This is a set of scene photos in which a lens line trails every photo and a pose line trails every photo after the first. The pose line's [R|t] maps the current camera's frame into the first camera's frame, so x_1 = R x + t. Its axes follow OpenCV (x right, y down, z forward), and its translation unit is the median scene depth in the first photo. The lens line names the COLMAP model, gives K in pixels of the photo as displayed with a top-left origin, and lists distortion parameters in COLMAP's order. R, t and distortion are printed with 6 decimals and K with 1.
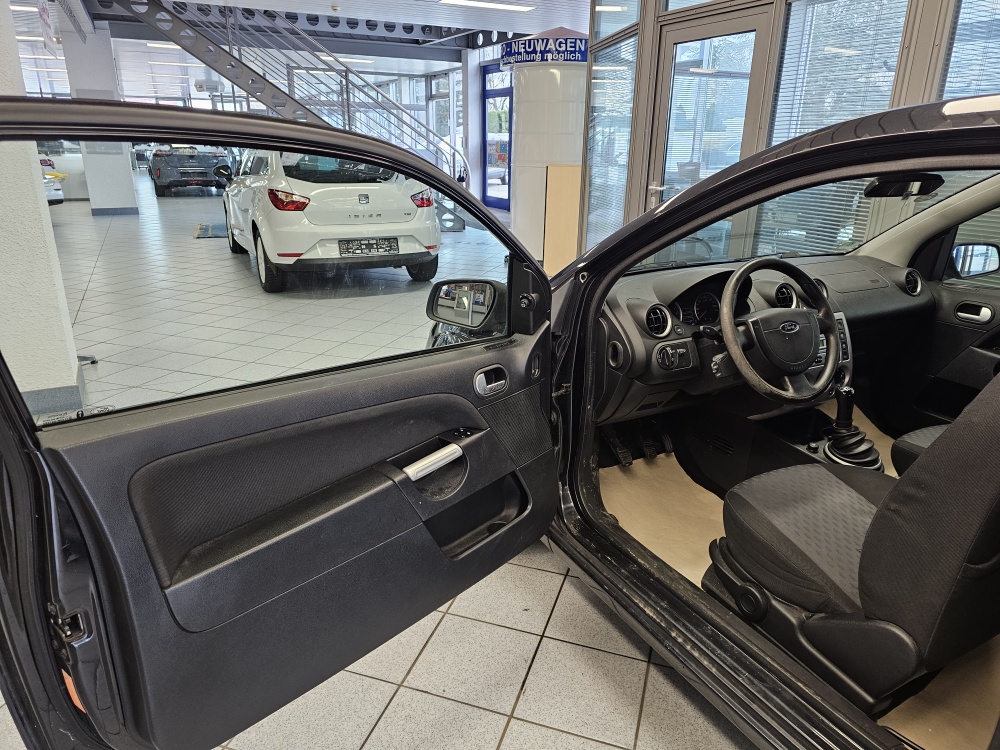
lens RADIAL K [[667.3, 0, 496.0], [0, 667.3, 372.5], [0, 0, 1]] dist [0.077980, -0.078355]
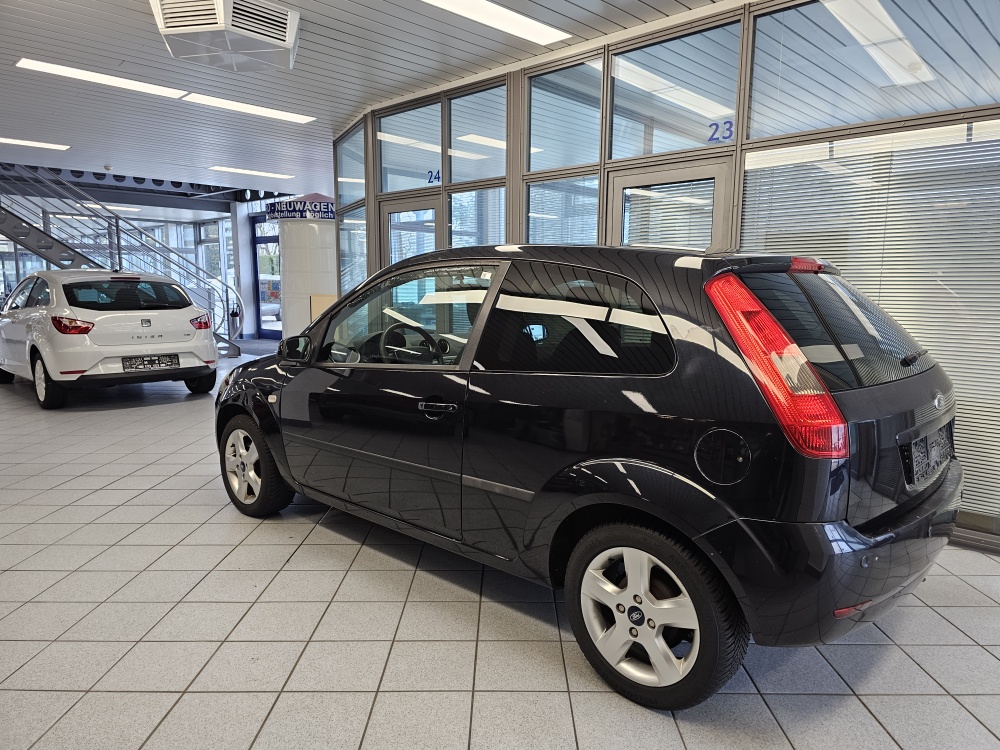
lens RADIAL K [[667.3, 0, 496.0], [0, 667.3, 372.5], [0, 0, 1]] dist [0.077980, -0.078355]
pose [[0.948874, -0.044997, 0.312431, 0.007398], [0.106014, 0.977723, -0.181157, 0.084654], [-0.297320, 0.205017, 0.932507, -0.213194]]
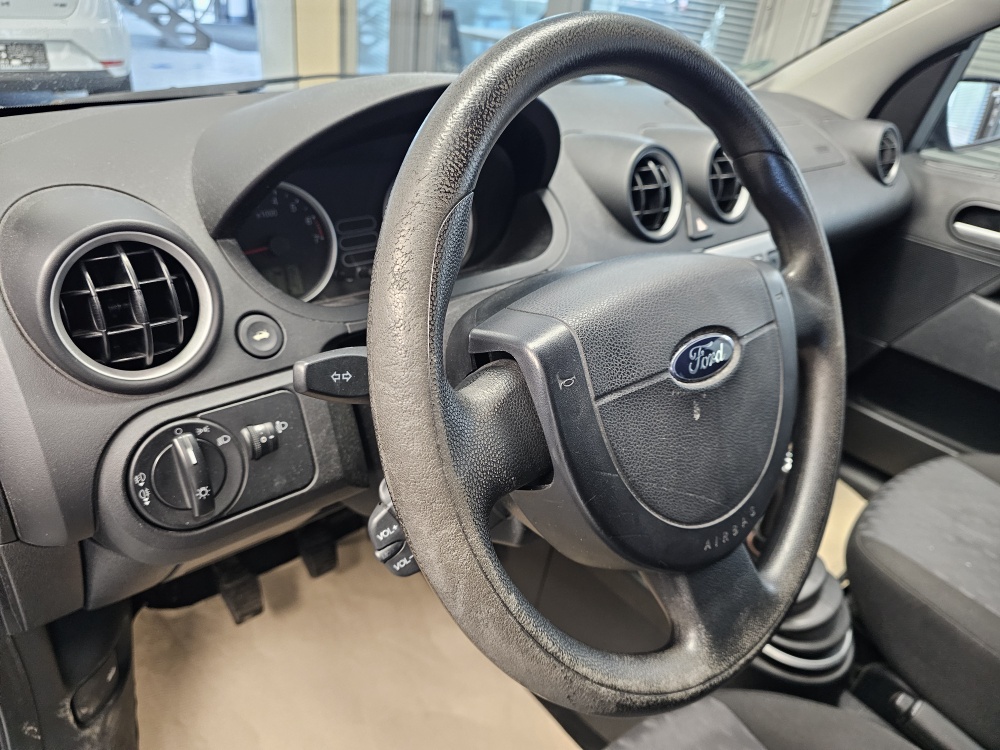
lens RADIAL K [[667.3, 0, 496.0], [0, 667.3, 372.5], [0, 0, 1]] dist [0.077980, -0.078355]
pose [[0.967564, -0.042859, 0.248965, 0.074490], [-0.008419, 0.979486, 0.201334, -0.025121], [-0.252486, -0.196900, 0.947355, 0.191550]]
